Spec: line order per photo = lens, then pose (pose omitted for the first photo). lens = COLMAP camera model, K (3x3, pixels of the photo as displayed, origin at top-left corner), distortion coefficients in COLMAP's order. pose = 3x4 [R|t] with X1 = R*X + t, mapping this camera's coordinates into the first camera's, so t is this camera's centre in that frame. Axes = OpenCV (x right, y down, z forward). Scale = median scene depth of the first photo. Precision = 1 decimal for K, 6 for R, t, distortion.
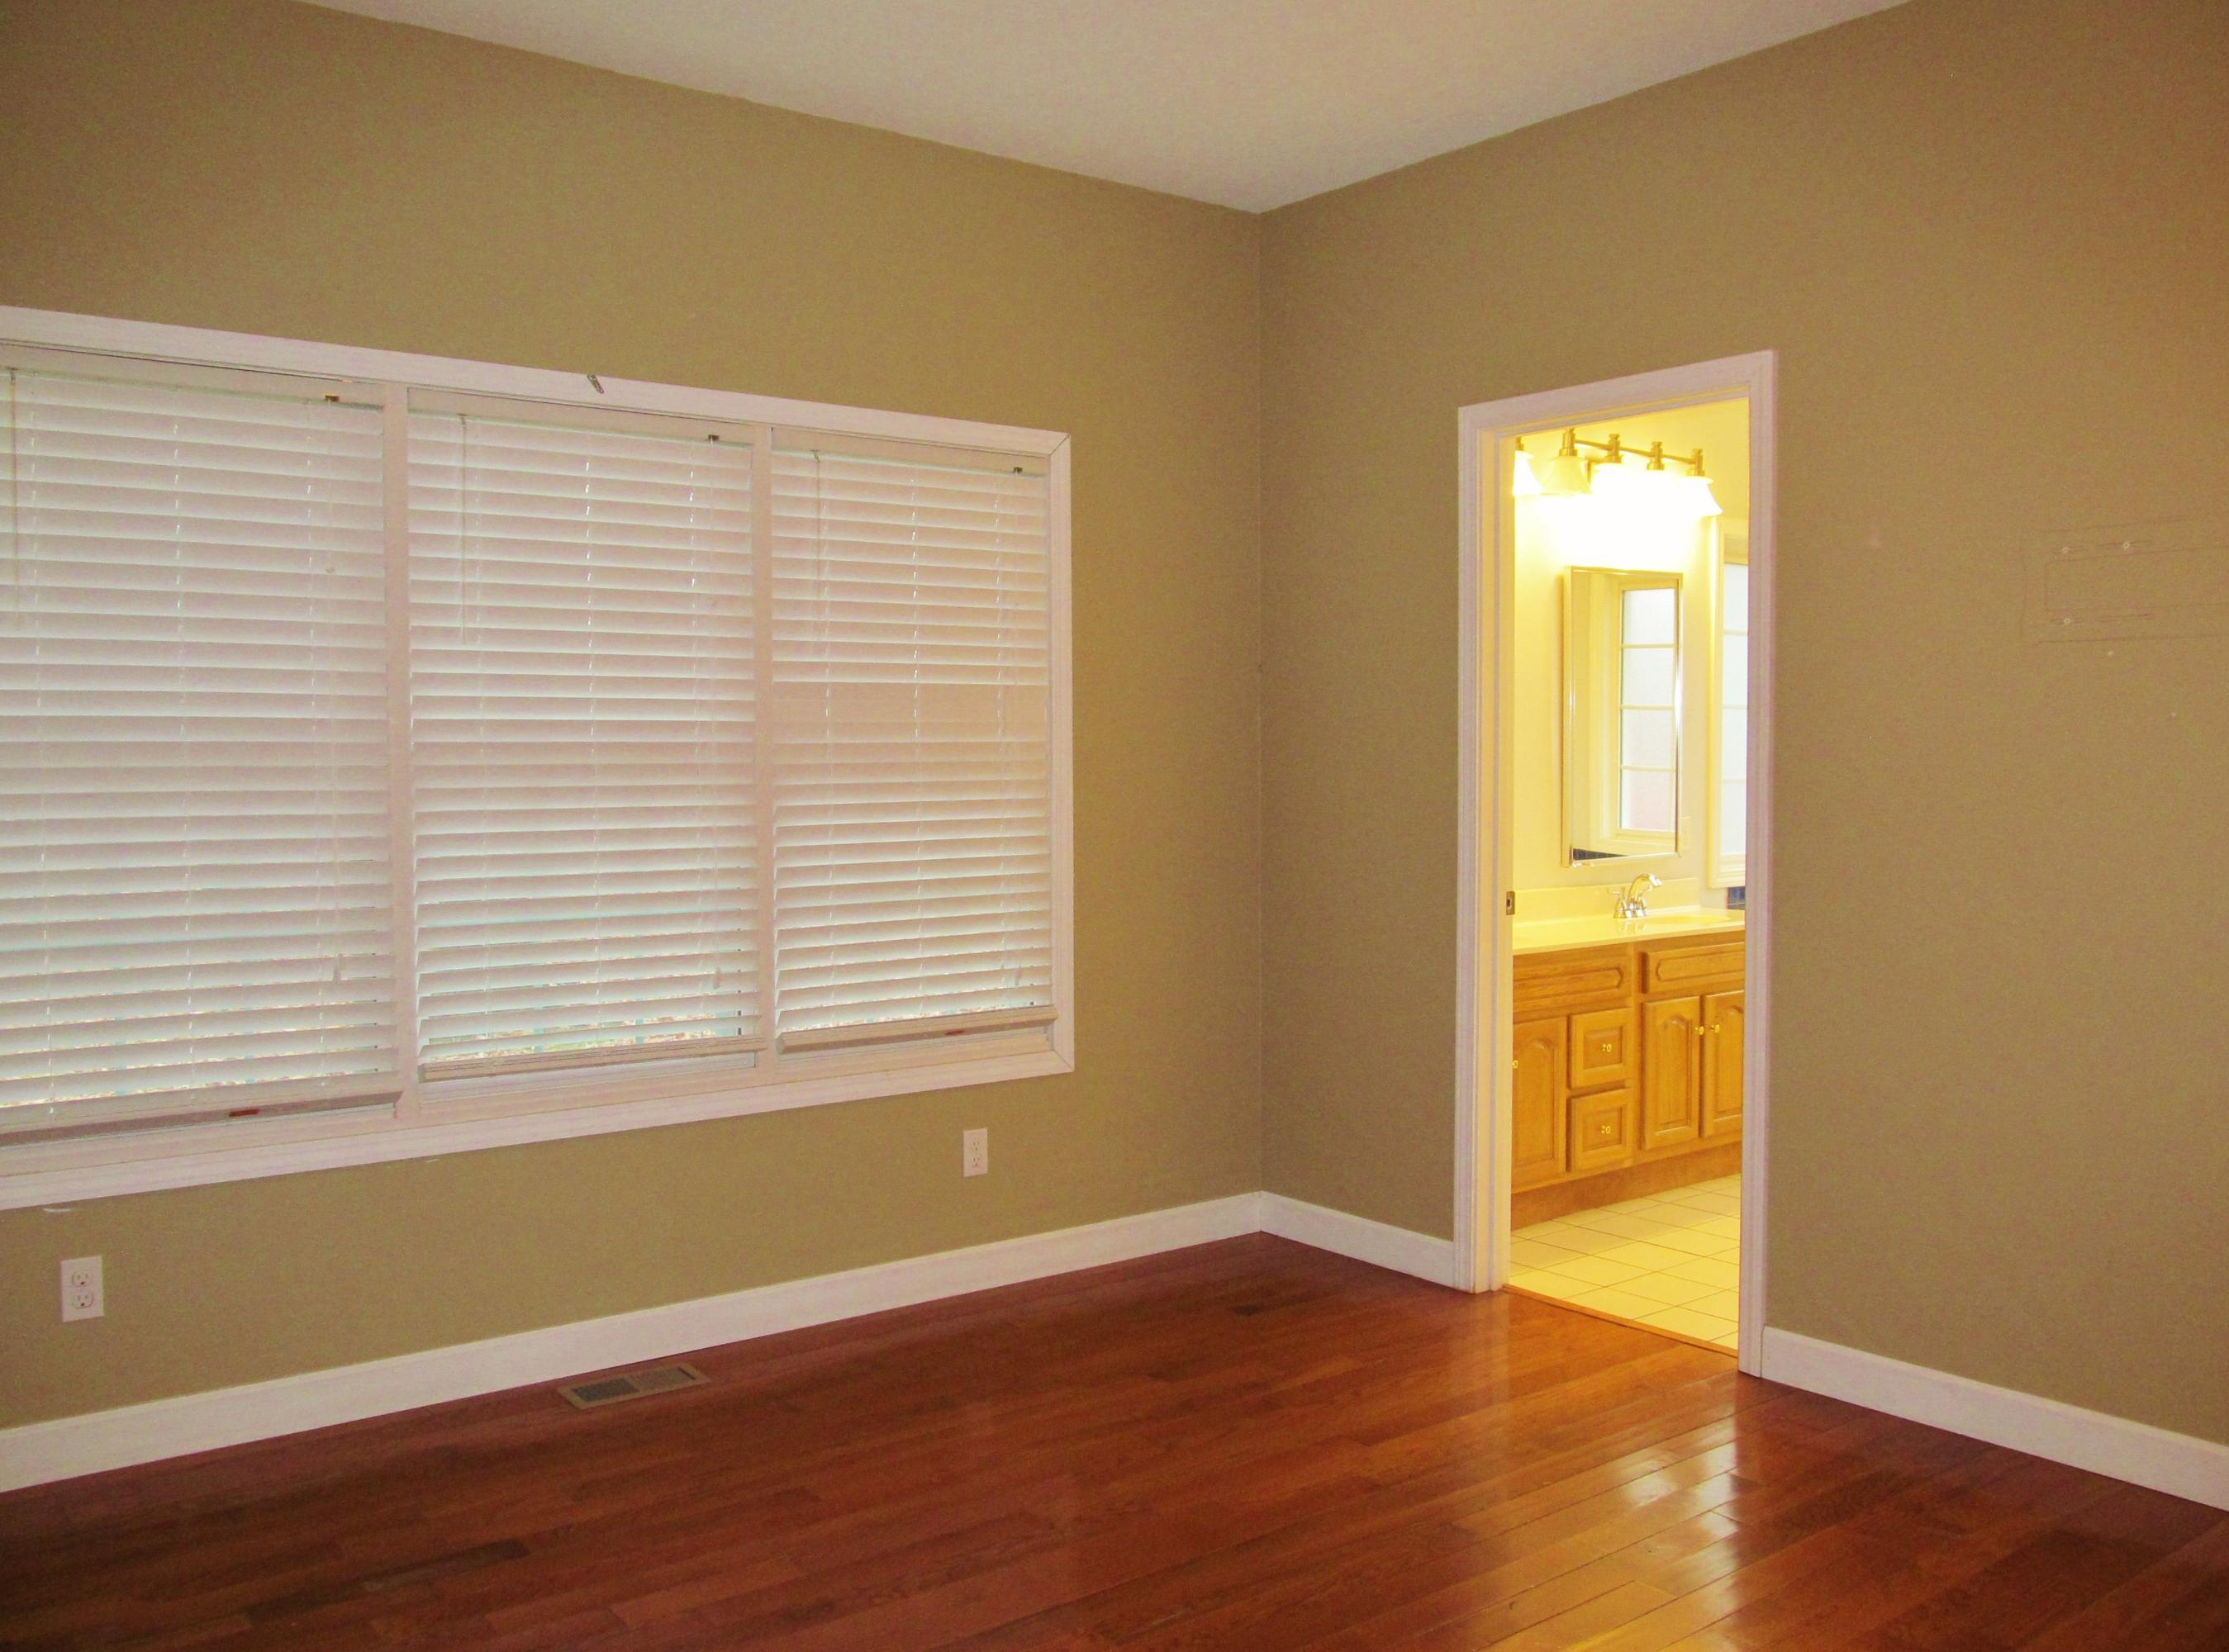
lens RADIAL K [[2025.8, 0, 1112.4], [0, 2025.8, 784.7], [0, 0, 1]] dist [-0.033548, -0.007090]
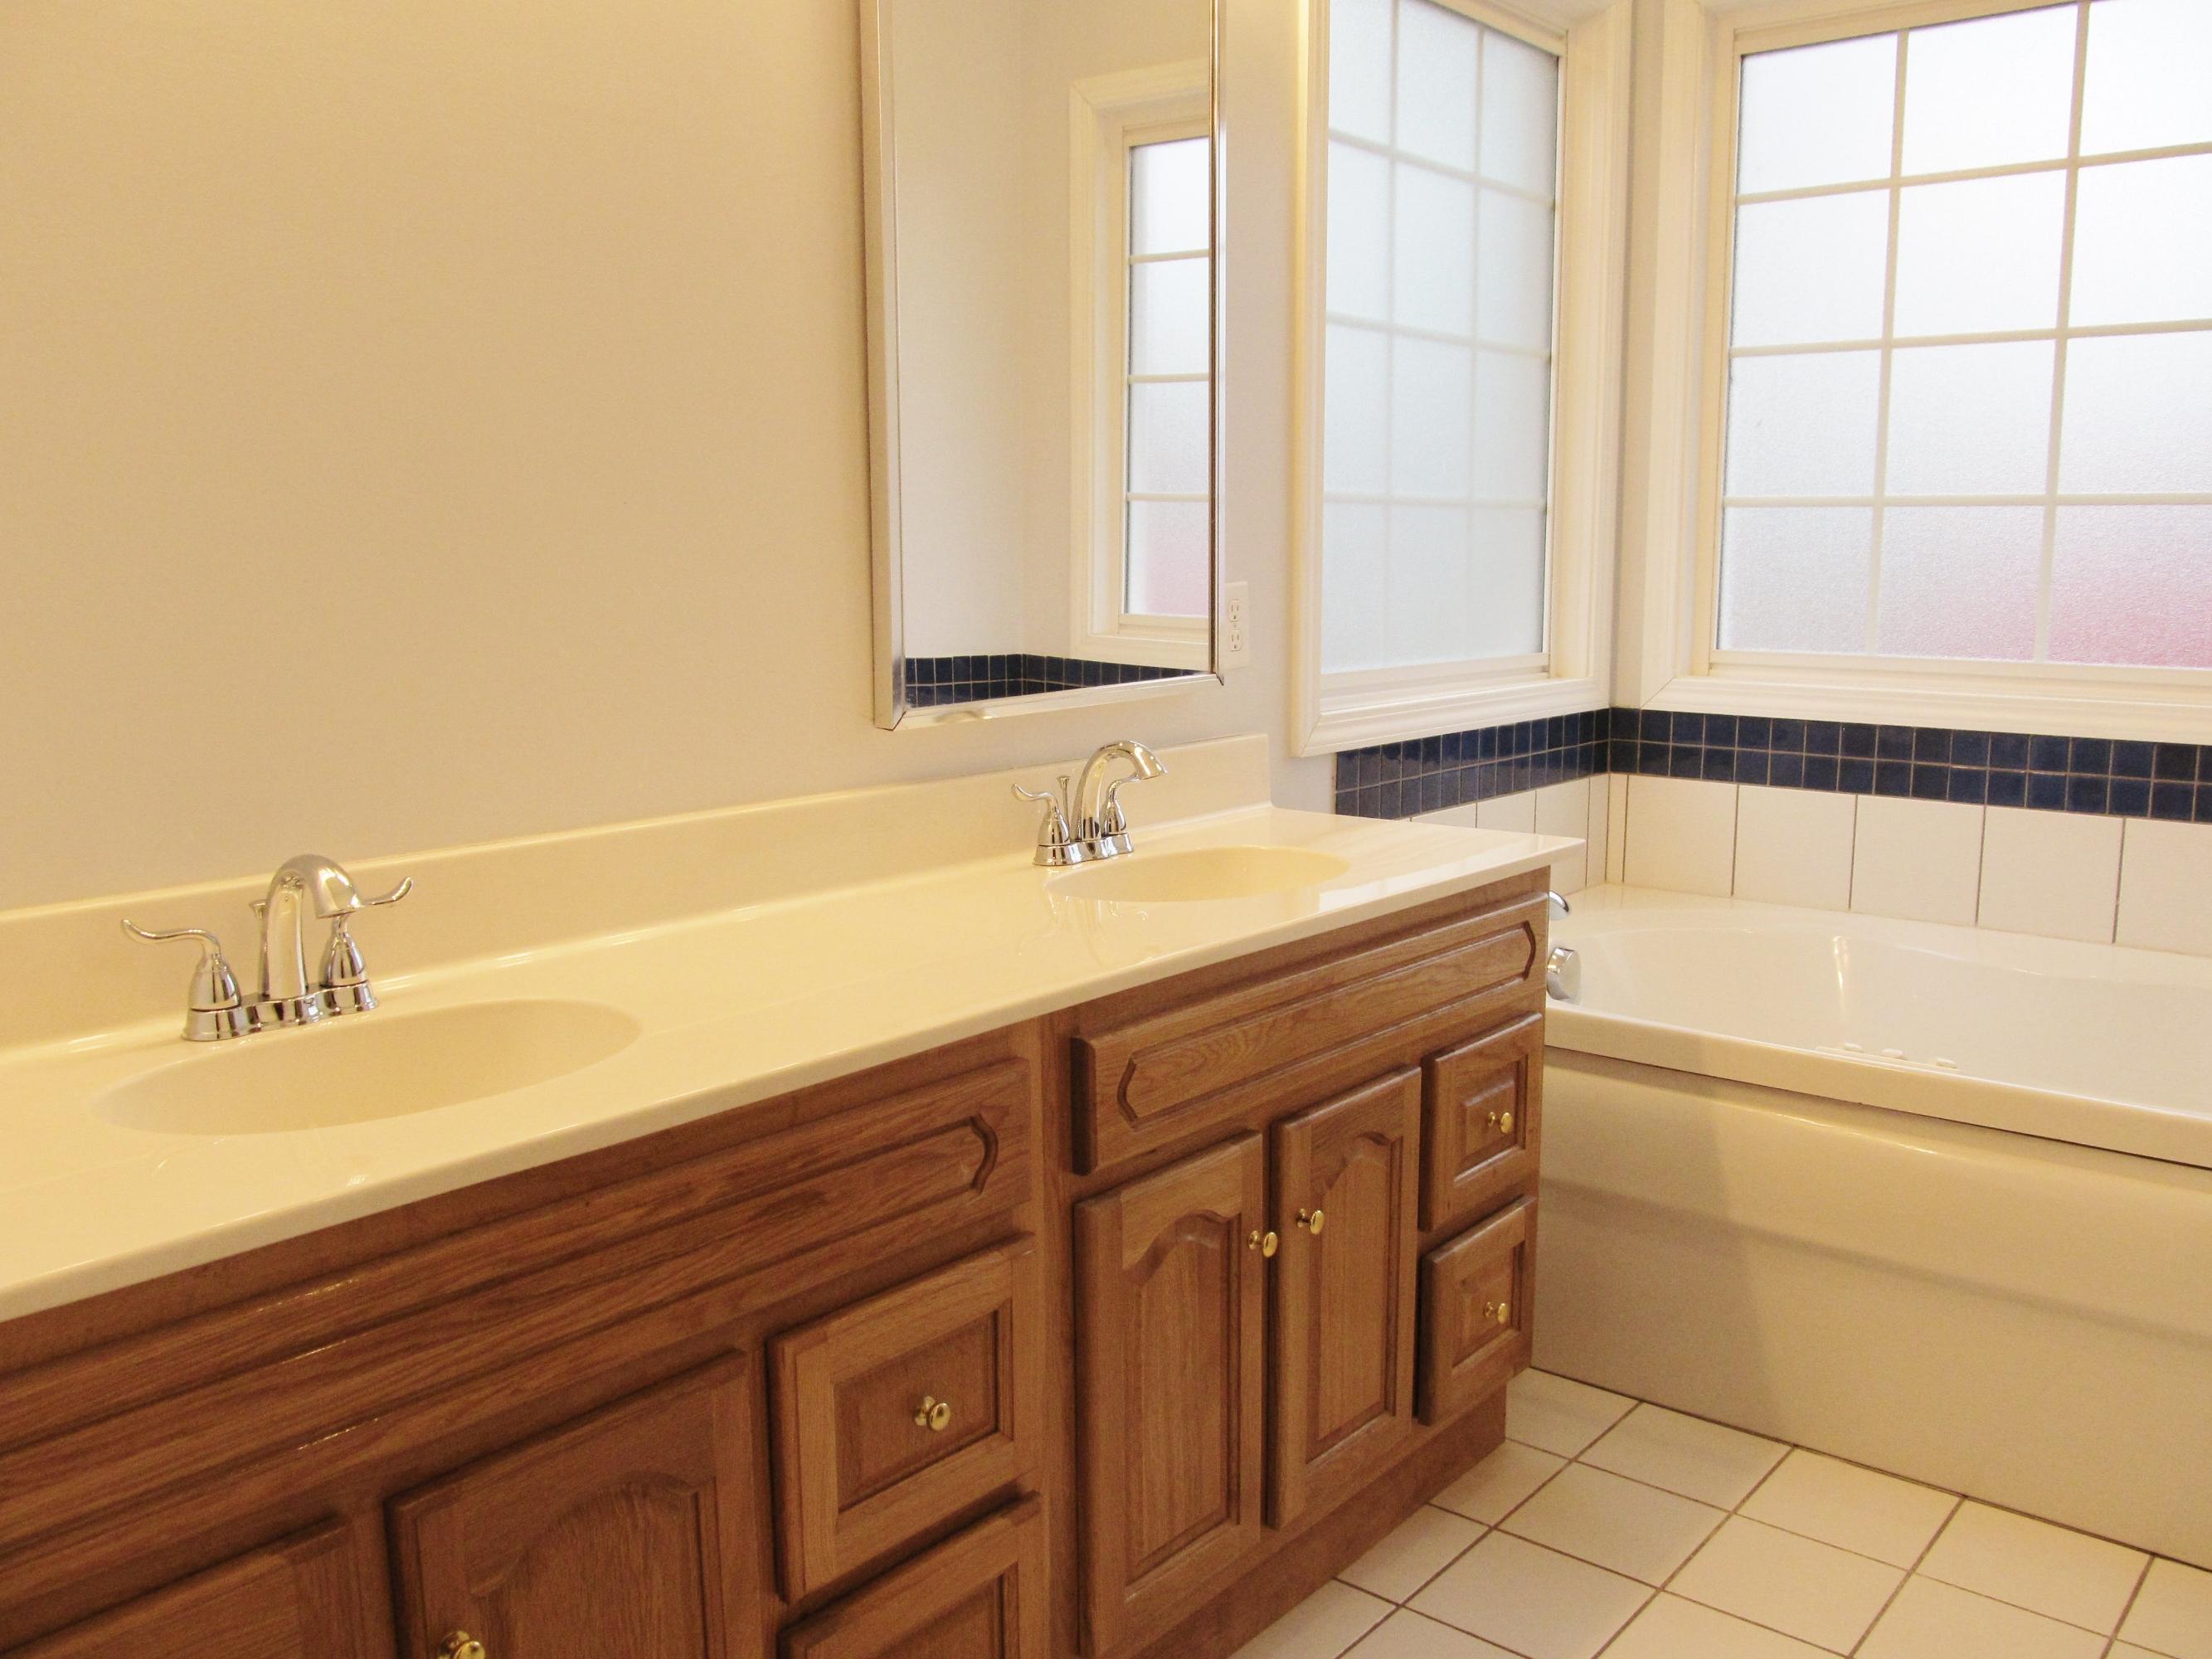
lens RADIAL K [[1842.8, 0, 1106.0], [0, 1842.8, 829.5], [0, 0, 1]] dist [-0.060855, 0.043726]
pose [[0.982697, -0.038018, 0.181277, 0.216202], [0.013283, 0.990653, 0.135755, 0.016942], [-0.184744, -0.130998, 0.974017, 0.731110]]
